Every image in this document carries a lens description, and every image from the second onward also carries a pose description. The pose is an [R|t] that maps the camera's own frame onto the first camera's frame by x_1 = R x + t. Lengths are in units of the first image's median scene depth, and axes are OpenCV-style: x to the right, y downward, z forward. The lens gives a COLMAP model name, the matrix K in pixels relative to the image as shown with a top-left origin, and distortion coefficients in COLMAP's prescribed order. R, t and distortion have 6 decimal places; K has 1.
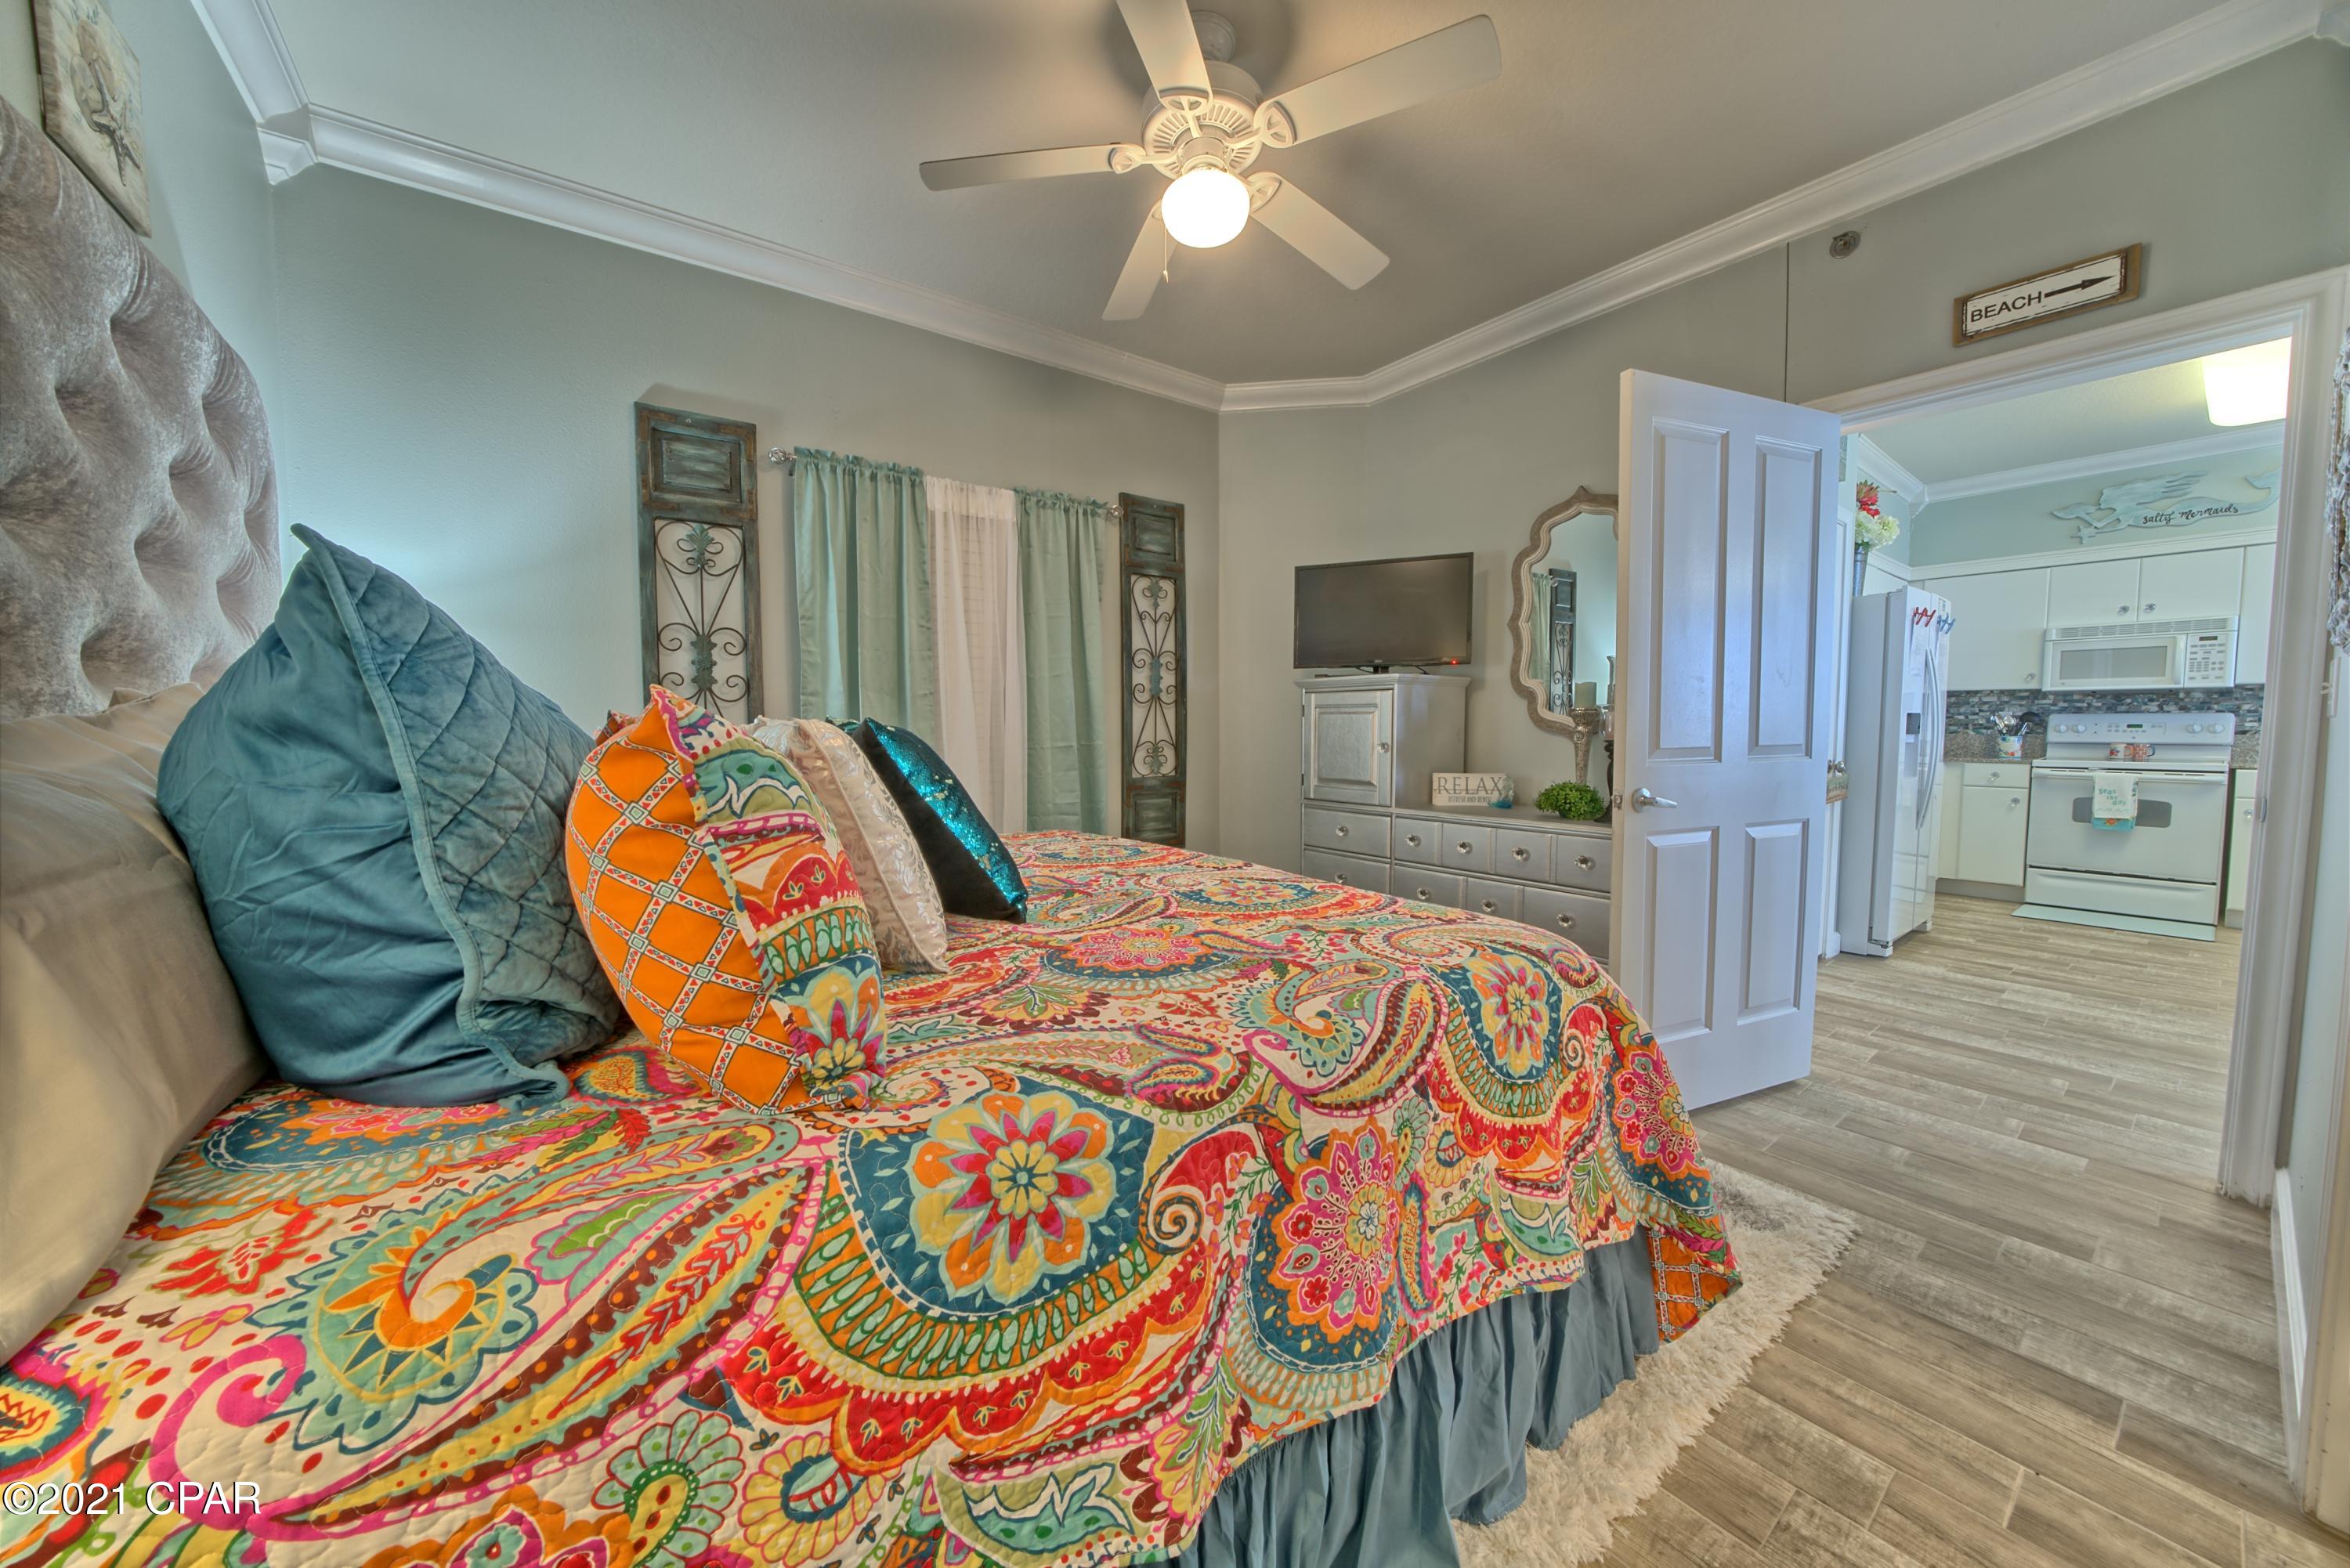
lens RADIAL K [[791.4, 0, 1247.9], [0, 791.4, 770.7], [0, 0, 1]] dist [-0.001092, -0.000075]
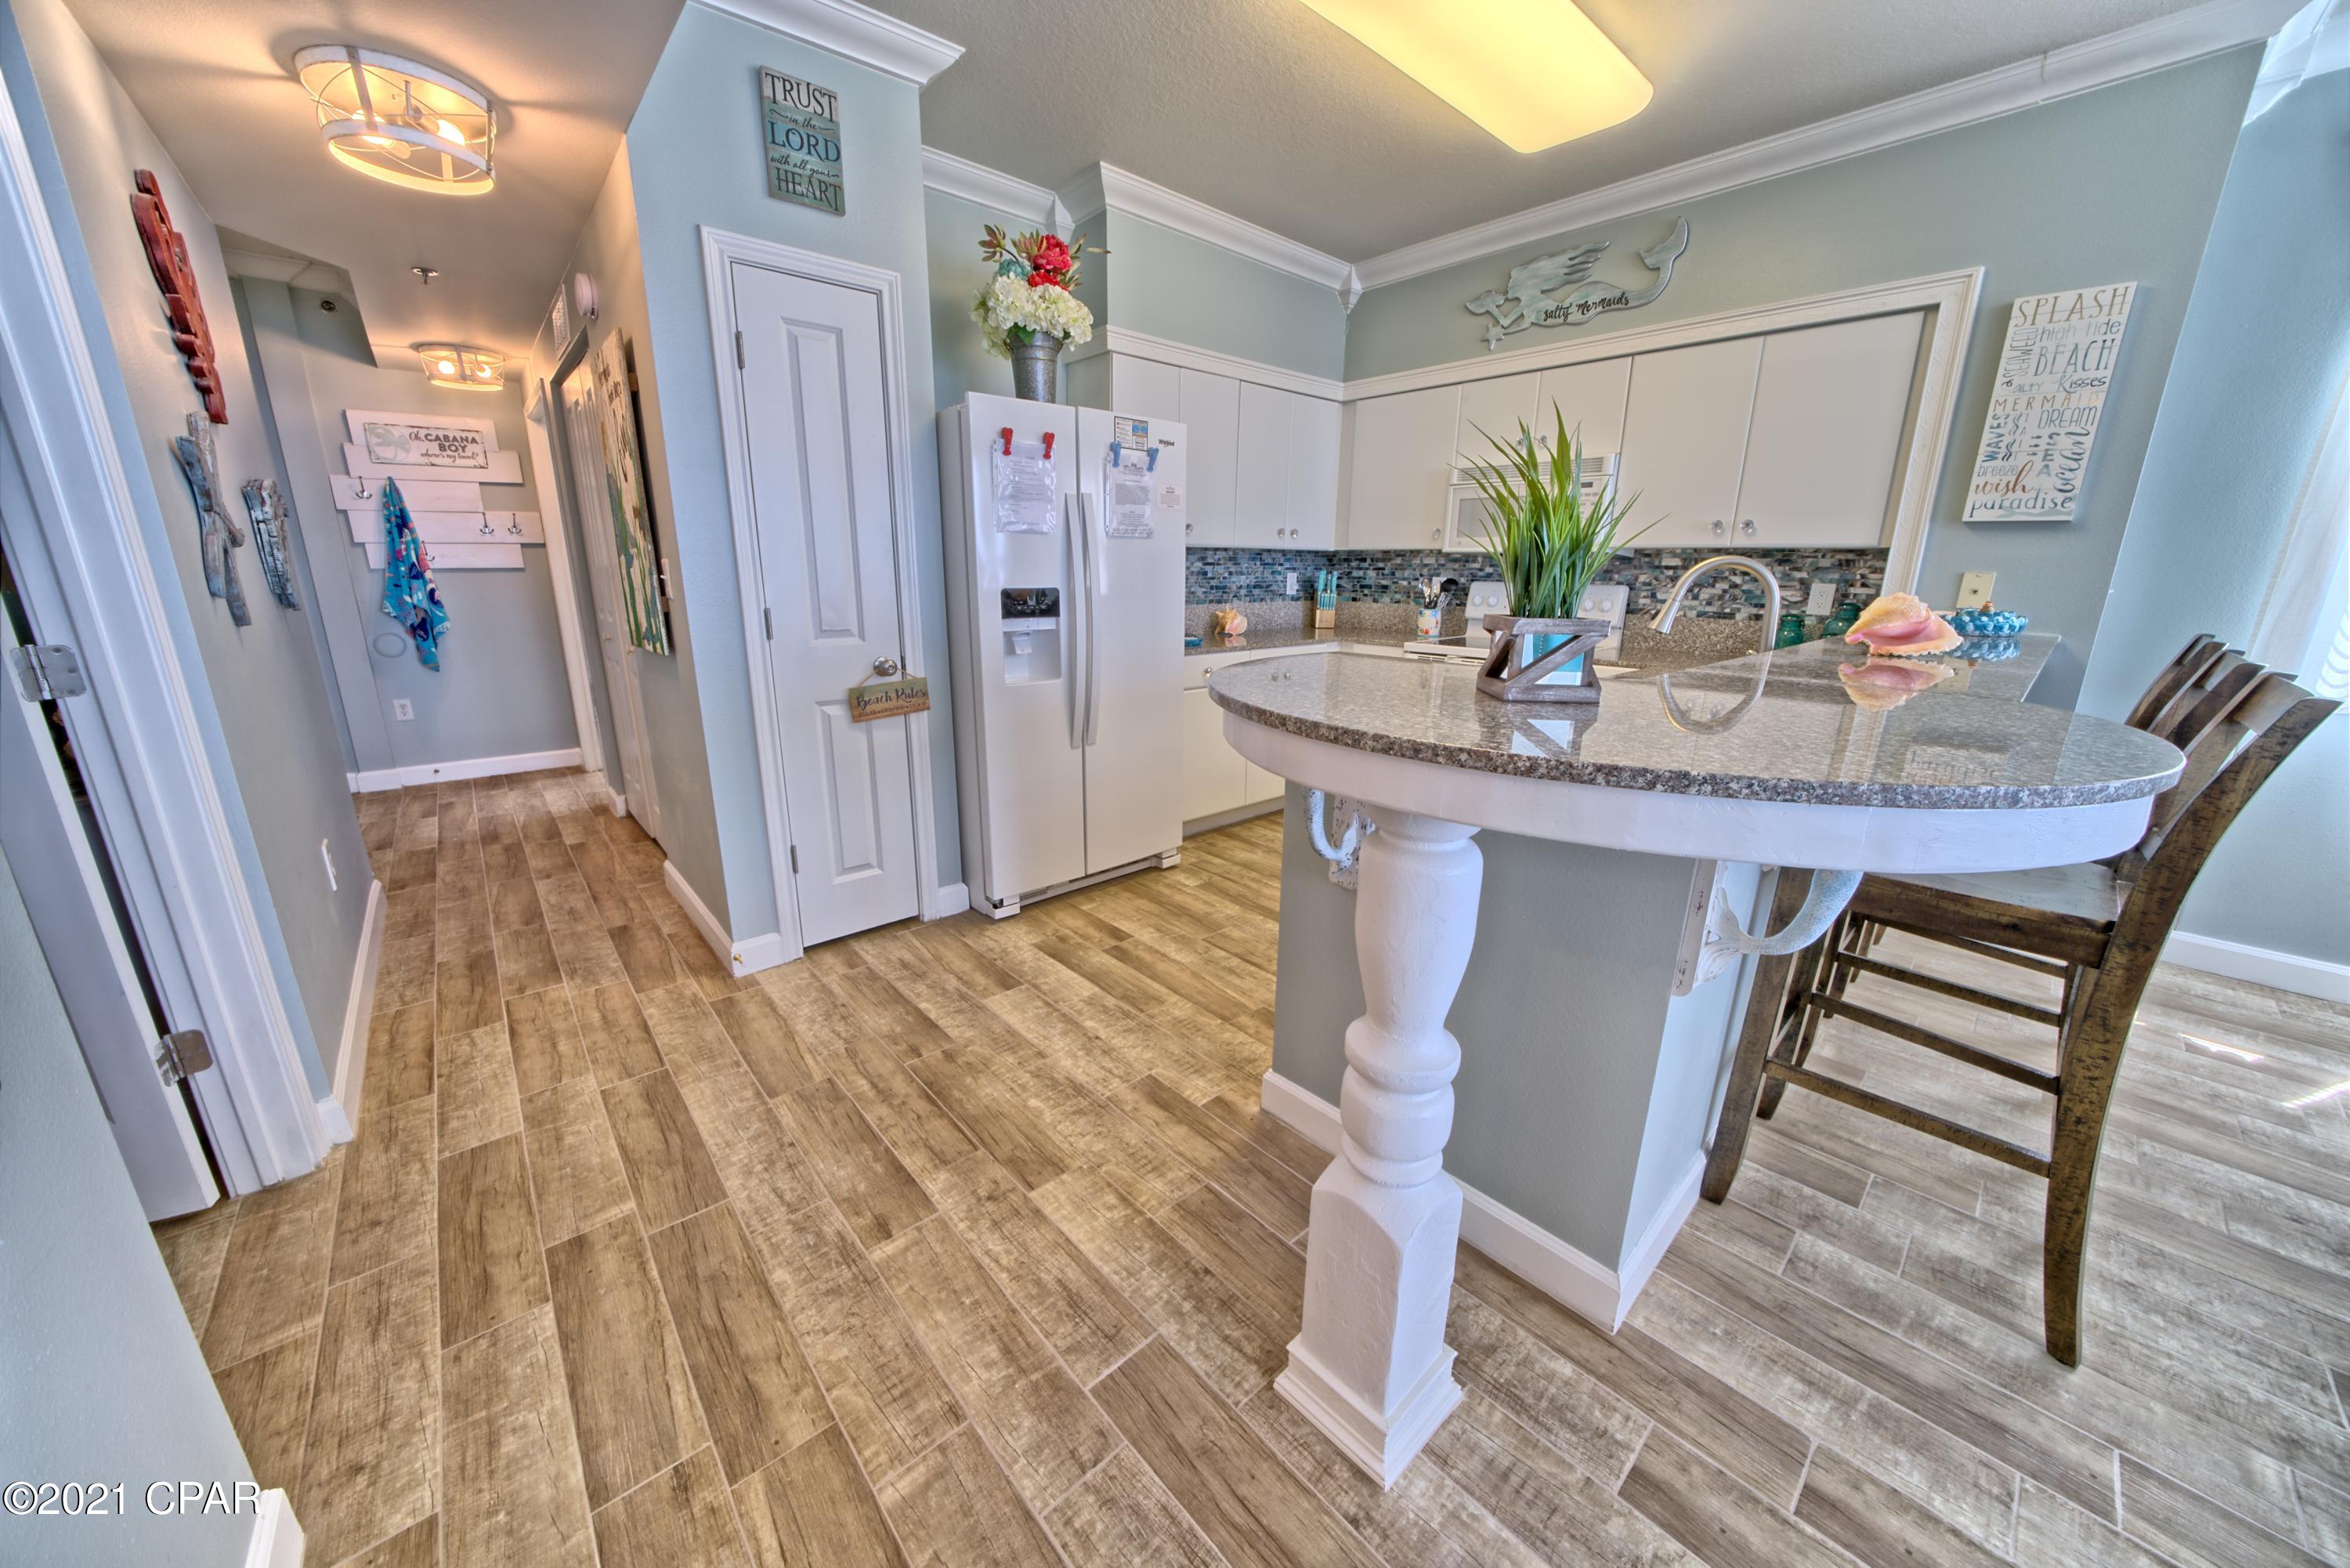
lens RADIAL K [[798.8, 0, 1167.1], [0, 798.8, 778.0], [0, 0, 1]] dist [-0.023997, 0.000015]
pose [[0.998837, -0.004210, 0.048021, 0.734991], [-0.005365, 0.980281, 0.197535, -0.037915], [-0.047906, -0.197563, 0.979119, 0.210960]]
